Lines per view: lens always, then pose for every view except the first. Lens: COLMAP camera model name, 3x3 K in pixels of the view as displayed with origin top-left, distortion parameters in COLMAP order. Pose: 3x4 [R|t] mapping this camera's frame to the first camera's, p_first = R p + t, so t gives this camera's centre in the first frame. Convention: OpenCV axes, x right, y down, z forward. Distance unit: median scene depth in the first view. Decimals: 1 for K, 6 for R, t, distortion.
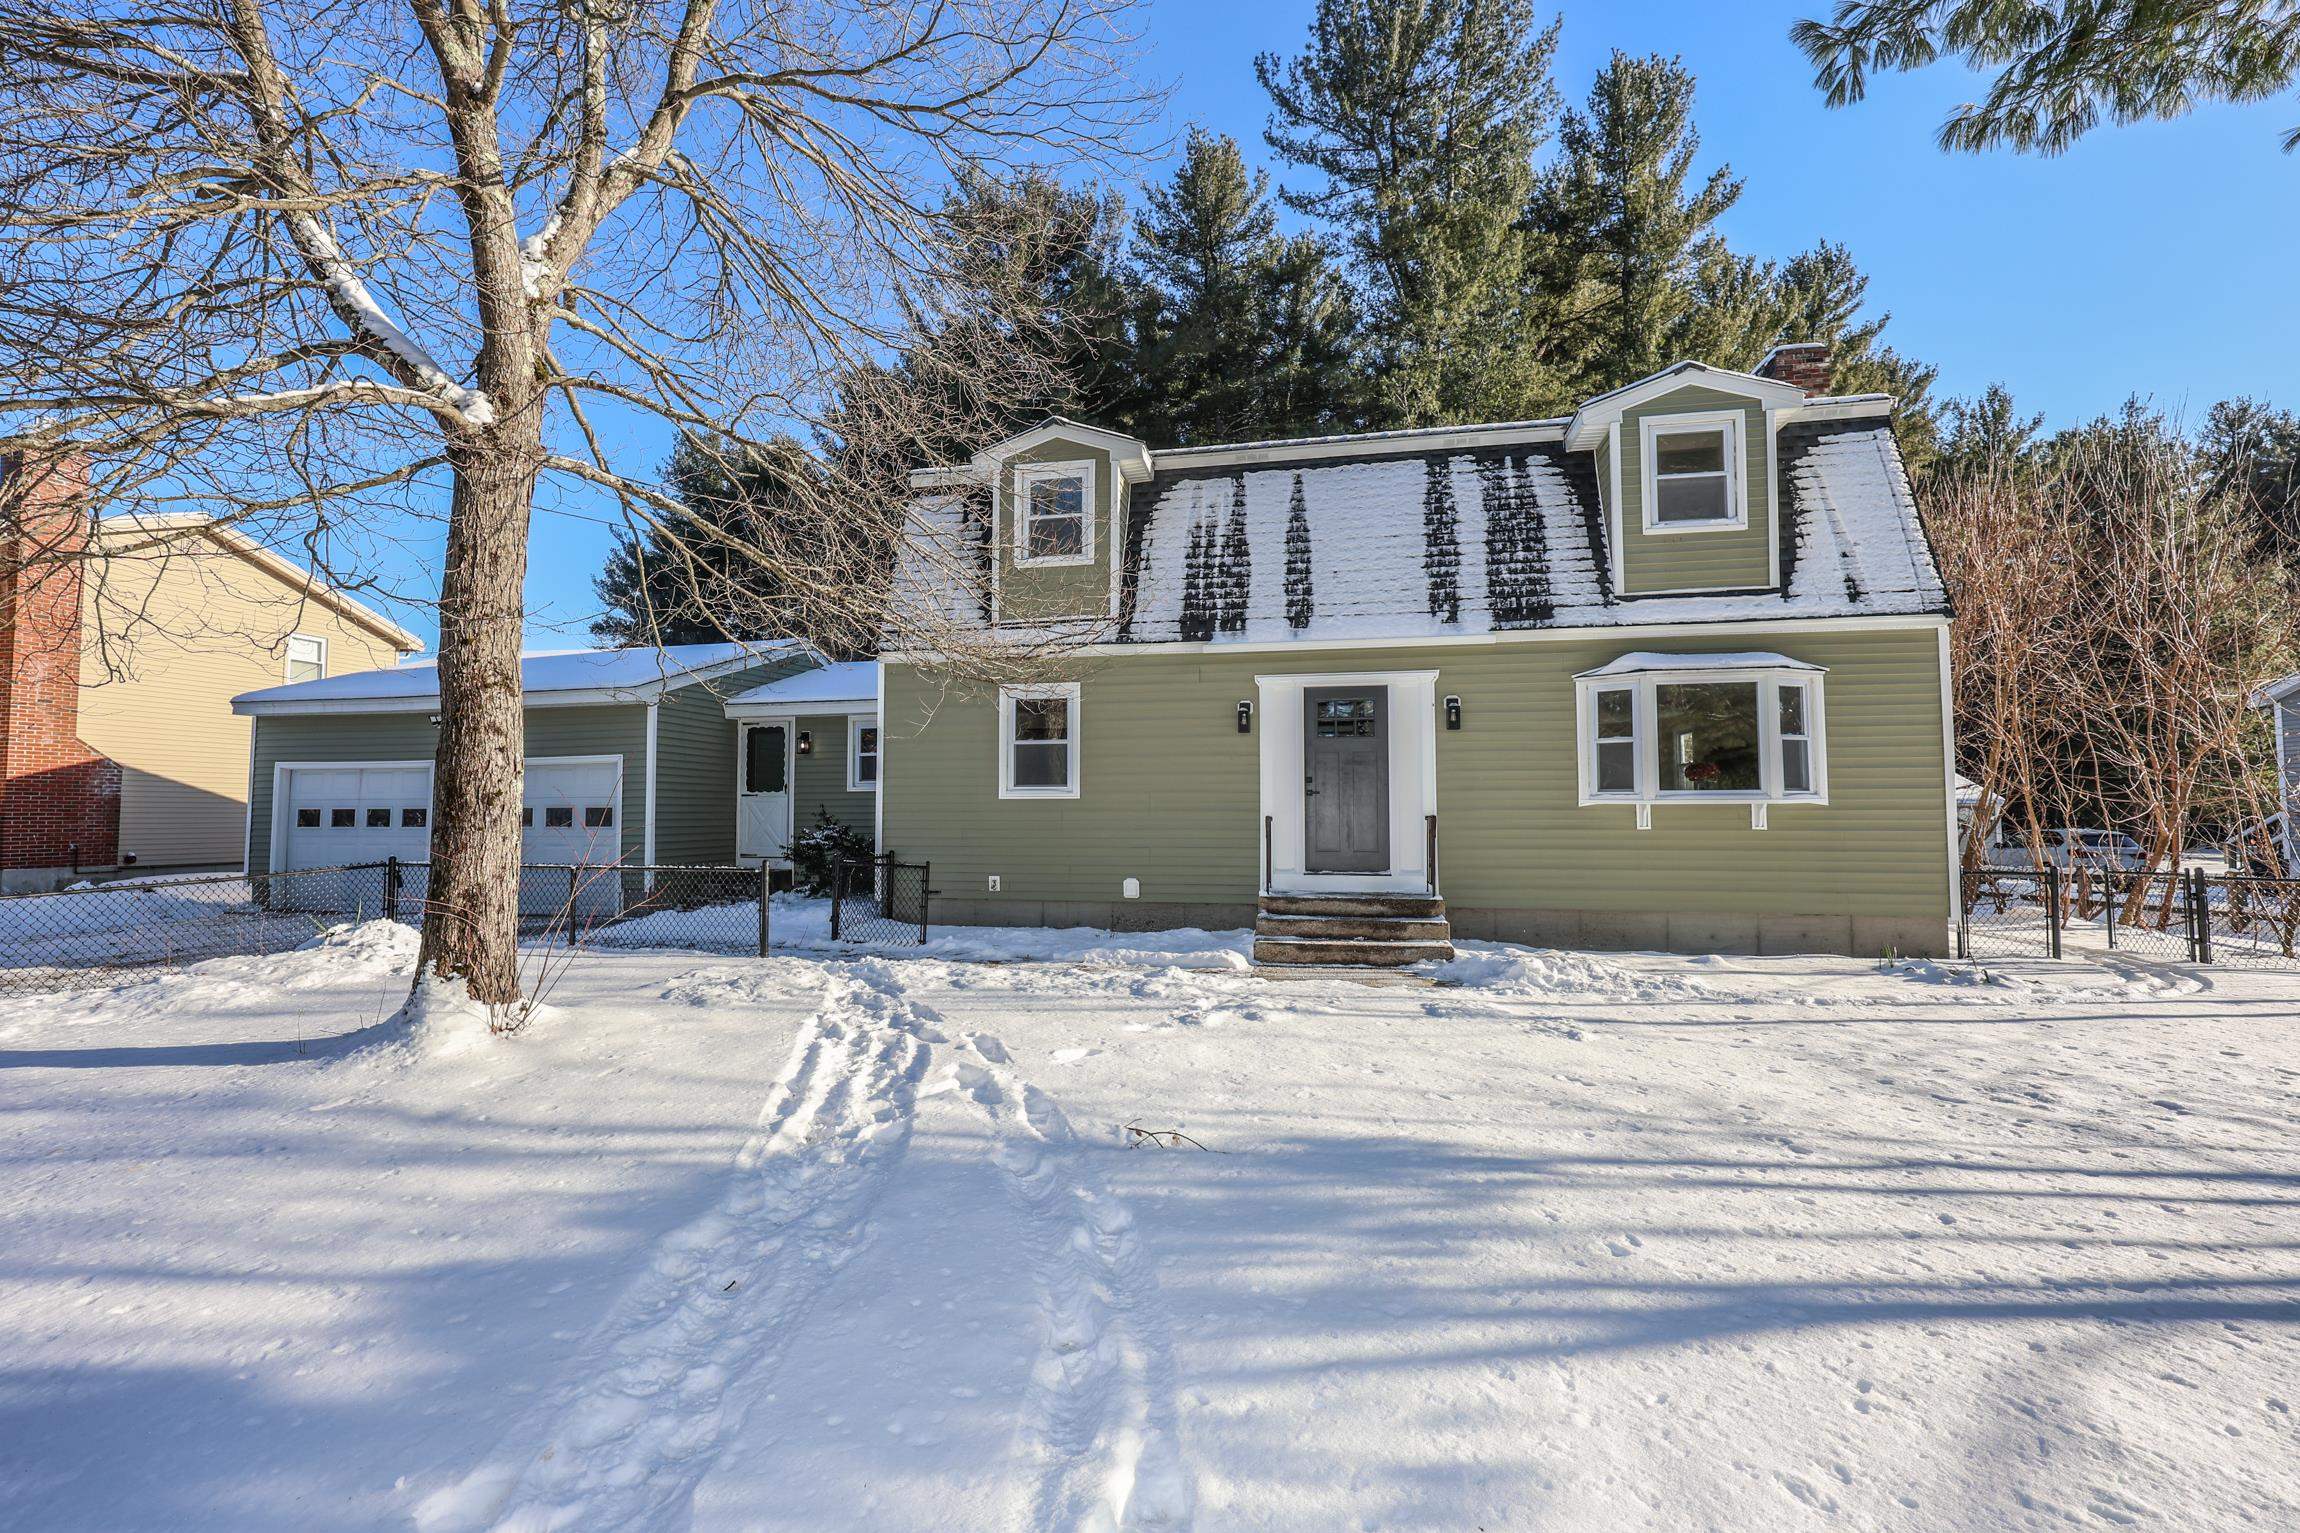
lens RADIAL K [[943.6, 0, 1141.7], [0, 943.6, 788.3], [0, 0, 1]] dist [-0.002180, -0.001018]
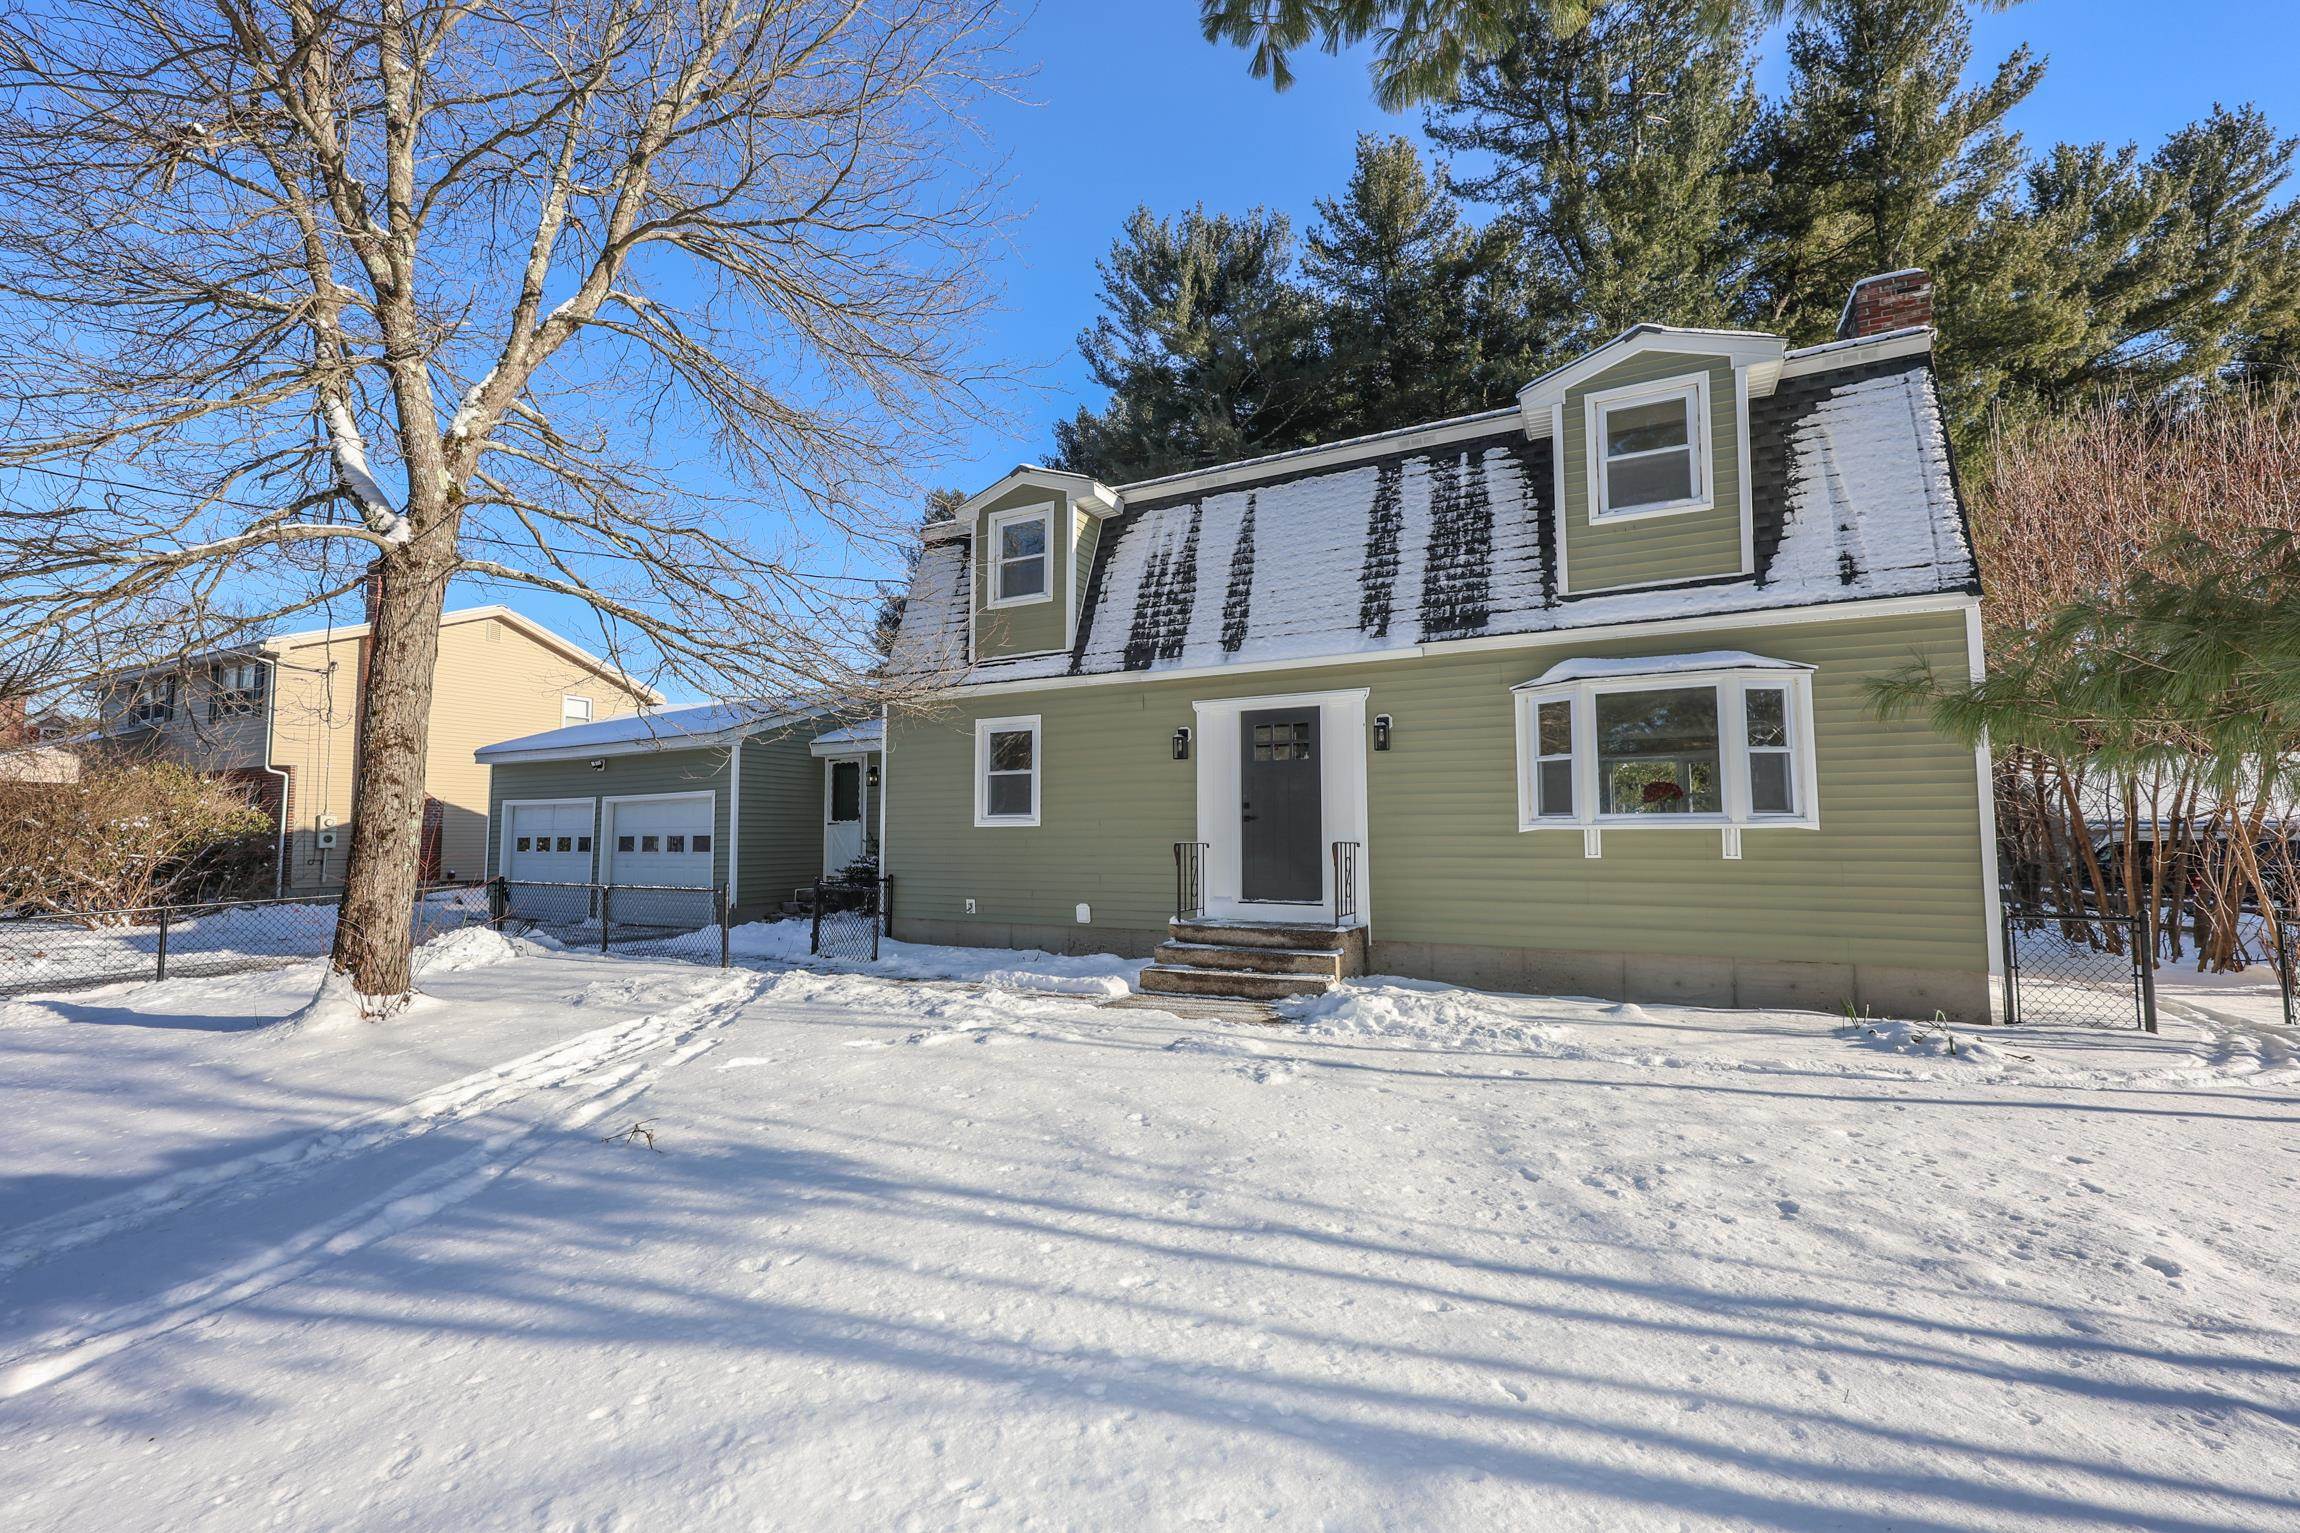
lens RADIAL K [[943.6, 0, 1128.7], [0, 943.6, 787.4], [0, 0, 1]] dist [-0.002180, -0.001018]
pose [[0.960127, -0.018092, -0.278977, 0.338432], [0.011470, 0.999613, -0.025353, -0.004450], [0.279328, 0.021142, 0.959963, 0.027827]]
